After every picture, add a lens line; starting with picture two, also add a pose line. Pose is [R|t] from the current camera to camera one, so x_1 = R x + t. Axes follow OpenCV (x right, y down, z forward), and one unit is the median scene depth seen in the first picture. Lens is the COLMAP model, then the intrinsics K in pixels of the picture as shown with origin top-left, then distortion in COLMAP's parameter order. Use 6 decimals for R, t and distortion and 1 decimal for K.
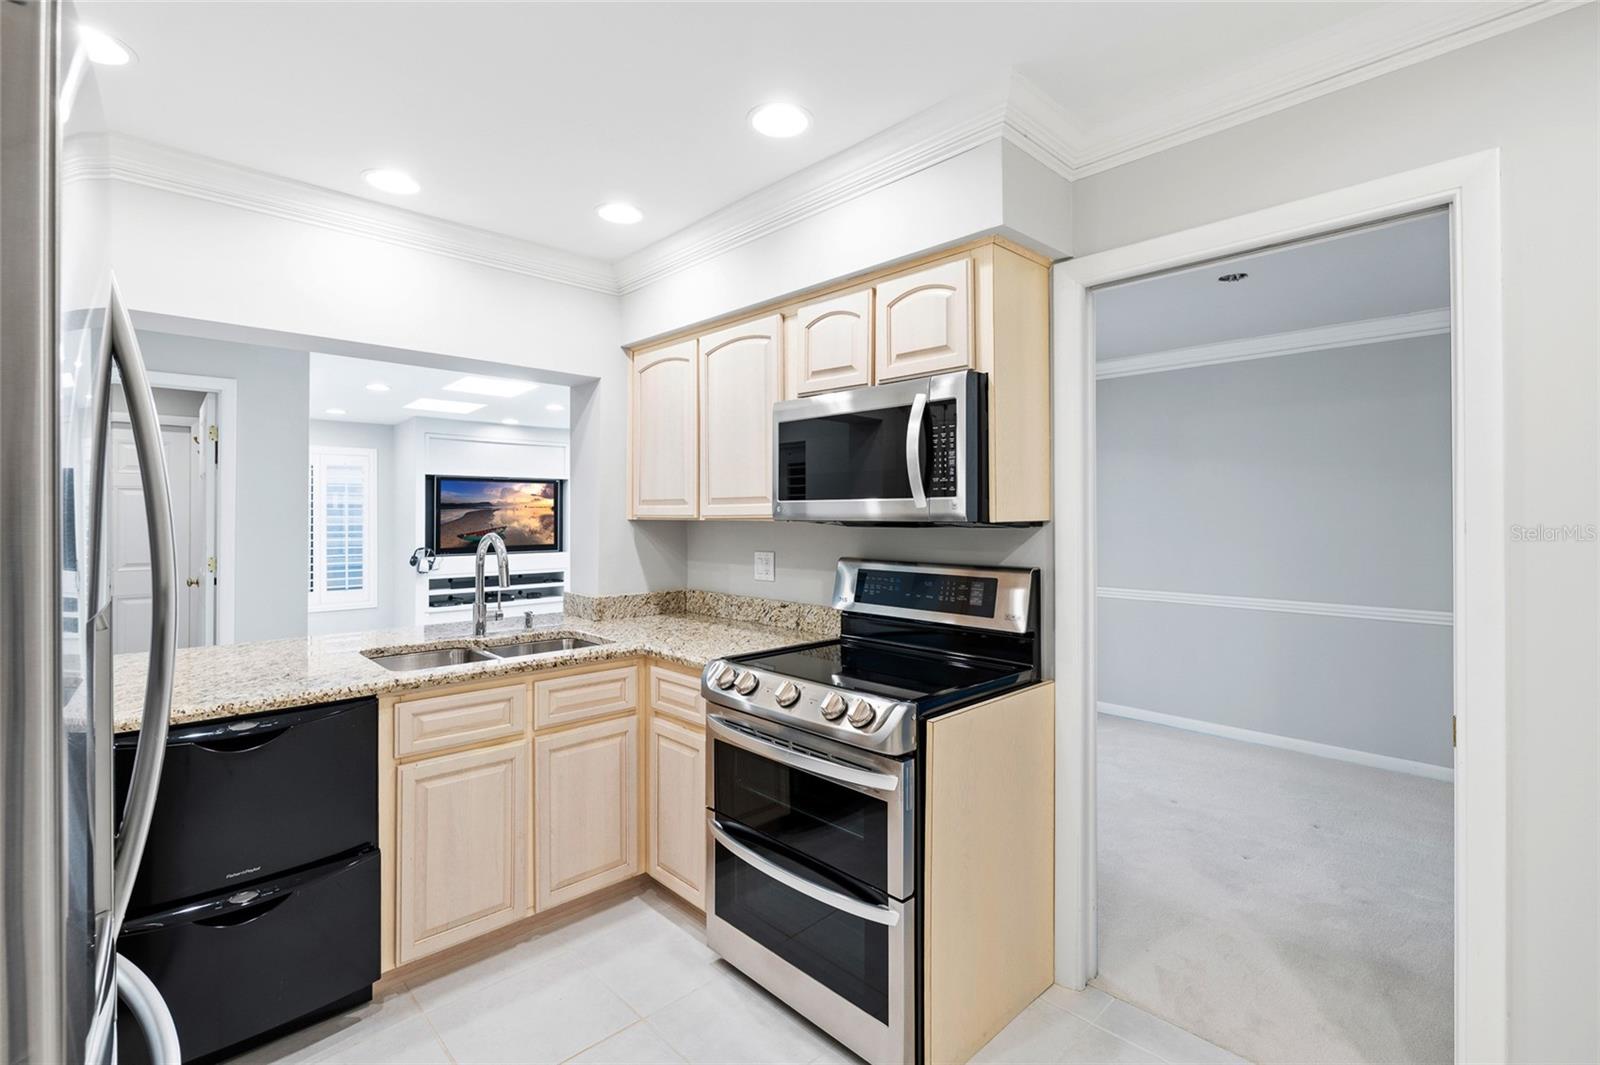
lens RADIAL K [[724.7, 0, 793.4], [0, 724.7, 512.1], [0, 0, 1]] dist [-0.005072, 0.001091]
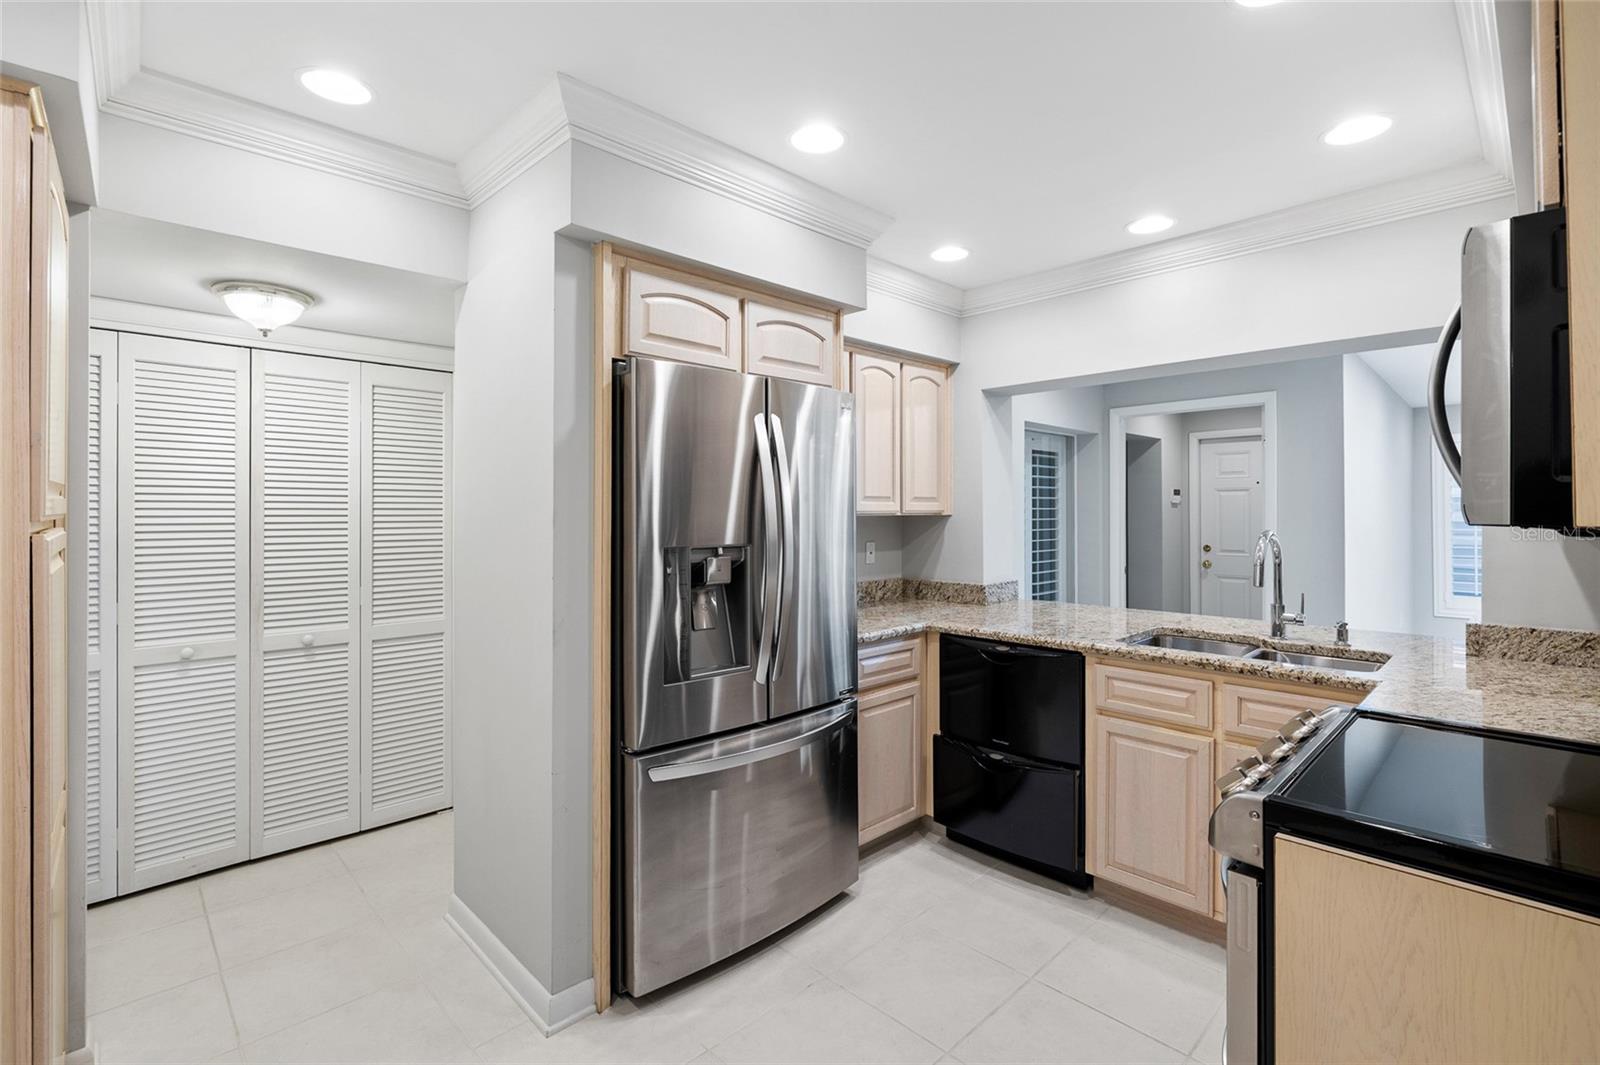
lens RADIAL K [[724.7, 0, 801.0], [0, 724.7, 511.8], [0, 0, 1]] dist [-0.005072, 0.001091]
pose [[0.010285, -0.001358, -0.999946, 0.558517], [0.007649, 0.999970, -0.001280, 0.001395], [0.999918, -0.007636, 0.010295, 0.392123]]
